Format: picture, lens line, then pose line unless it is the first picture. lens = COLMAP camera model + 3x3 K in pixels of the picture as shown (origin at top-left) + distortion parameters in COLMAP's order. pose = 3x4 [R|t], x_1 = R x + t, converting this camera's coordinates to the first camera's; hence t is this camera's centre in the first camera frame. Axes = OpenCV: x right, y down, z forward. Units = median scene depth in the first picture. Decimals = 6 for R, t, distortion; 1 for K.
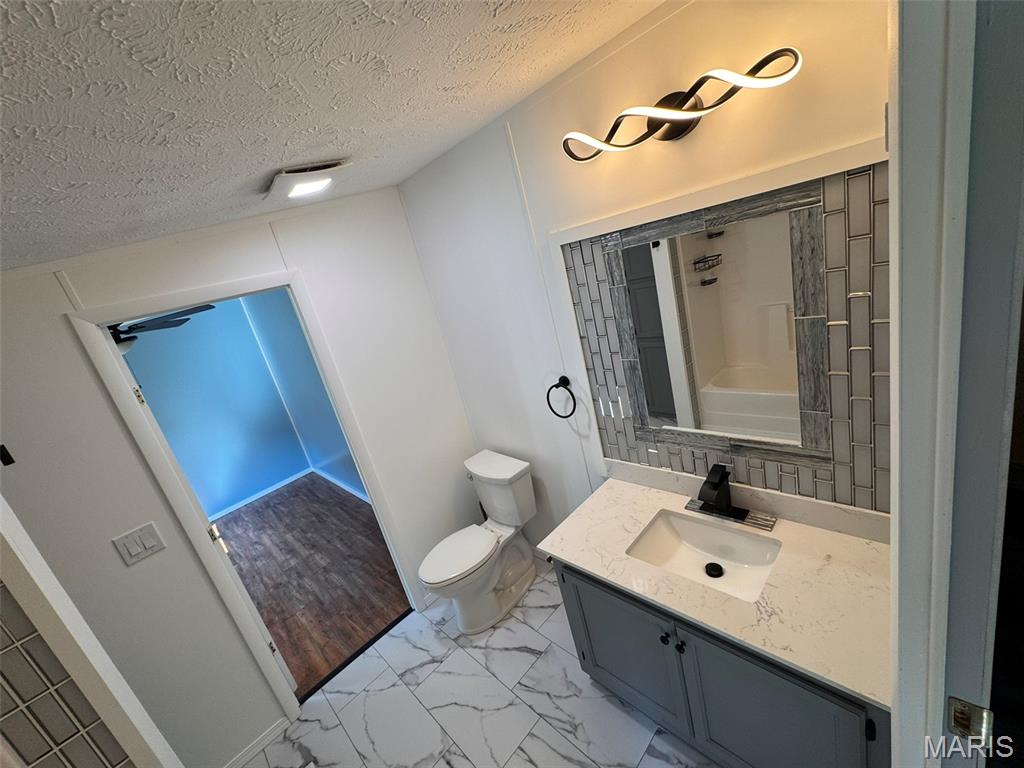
lens RADIAL K [[409.1, 0, 511.9], [0, 409.1, 381.9], [0, 0, 1]] dist [-0.001882, -0.000187]
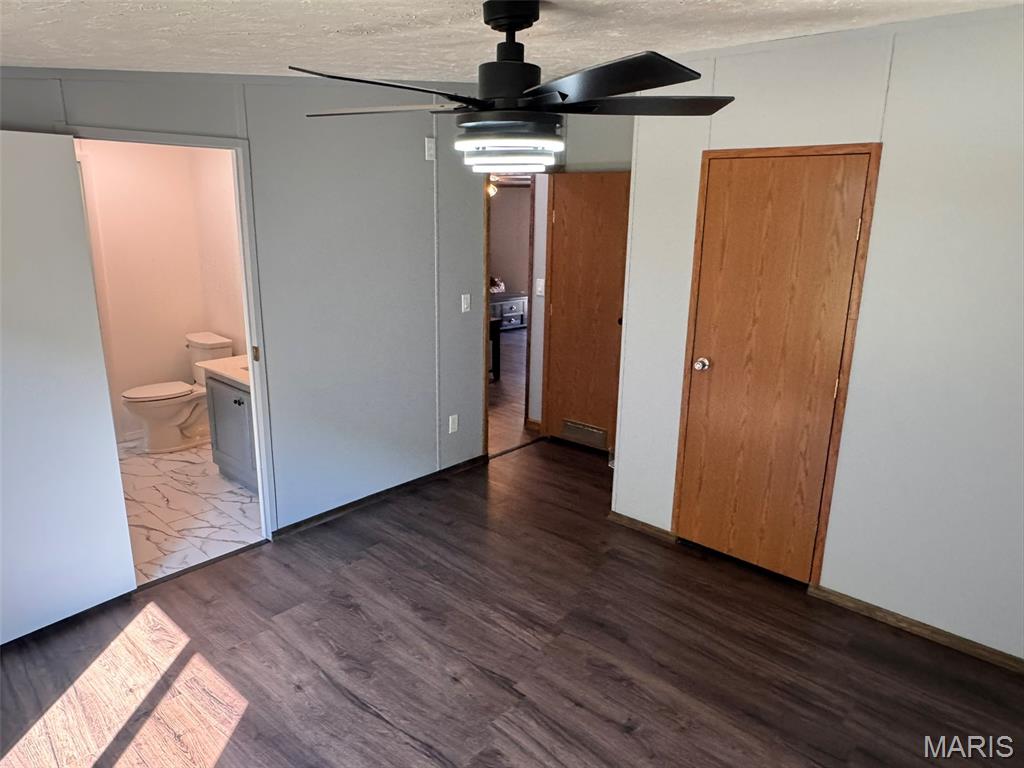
lens RADIAL K [[684.2, 0, 505.4], [0, 684.2, 383.5], [0, 0, 1]] dist [-0.002260, 0.002675]
pose [[0.962786, 0.242680, 0.118953, 0.464504], [-0.239452, 0.970045, -0.040934, 0.150117], [-0.125324, 0.010927, 0.992056, -0.905889]]
